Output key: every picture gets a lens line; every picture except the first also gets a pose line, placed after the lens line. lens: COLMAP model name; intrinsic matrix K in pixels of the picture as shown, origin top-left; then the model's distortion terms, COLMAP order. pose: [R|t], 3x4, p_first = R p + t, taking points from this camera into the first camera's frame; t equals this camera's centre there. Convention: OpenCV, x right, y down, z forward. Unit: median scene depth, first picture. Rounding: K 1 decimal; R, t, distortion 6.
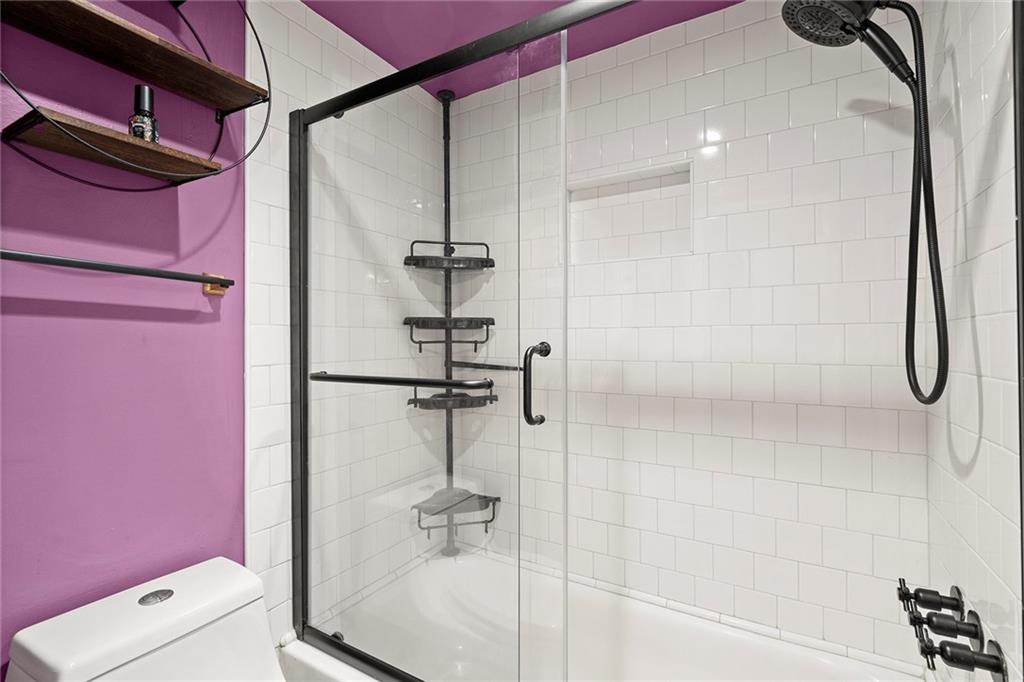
lens RADIAL K [[474.0, 0, 520.0], [0, 474.0, 348.6], [0, 0, 1]] dist [0.000753, 0.000852]
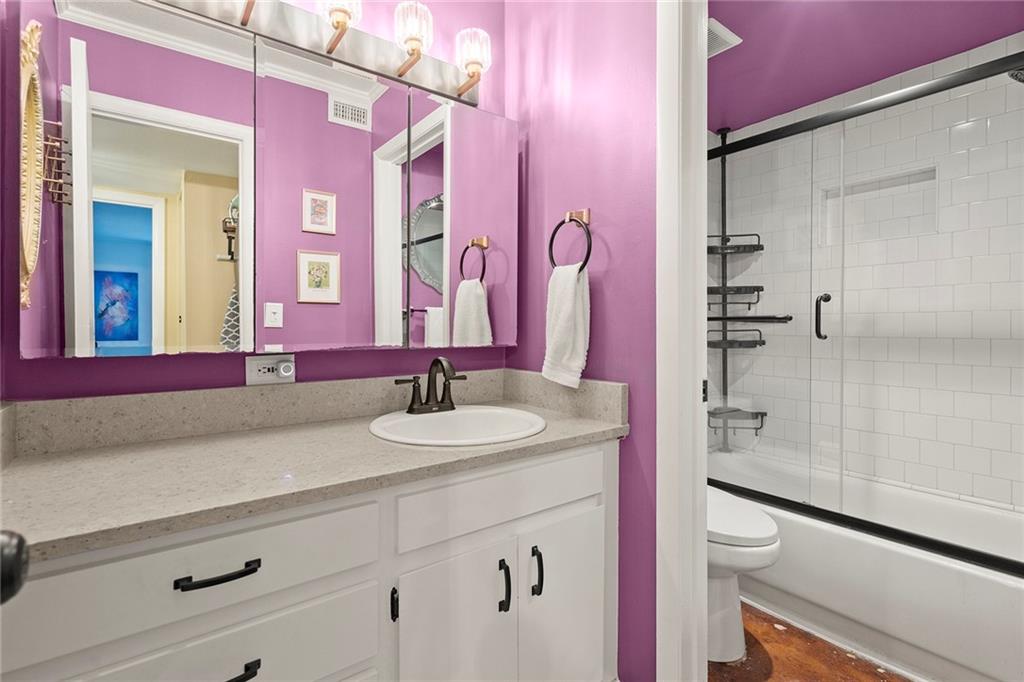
lens RADIAL K [[489.4, 0, 502.0], [0, 489.4, 335.6], [0, 0, 1]] dist [-0.002900, -0.000274]
pose [[0.918267, 0.003676, -0.395944, -0.193595], [-0.000419, 0.999965, 0.008314, 0.072069], [0.395961, -0.007469, 0.918237, -0.664720]]
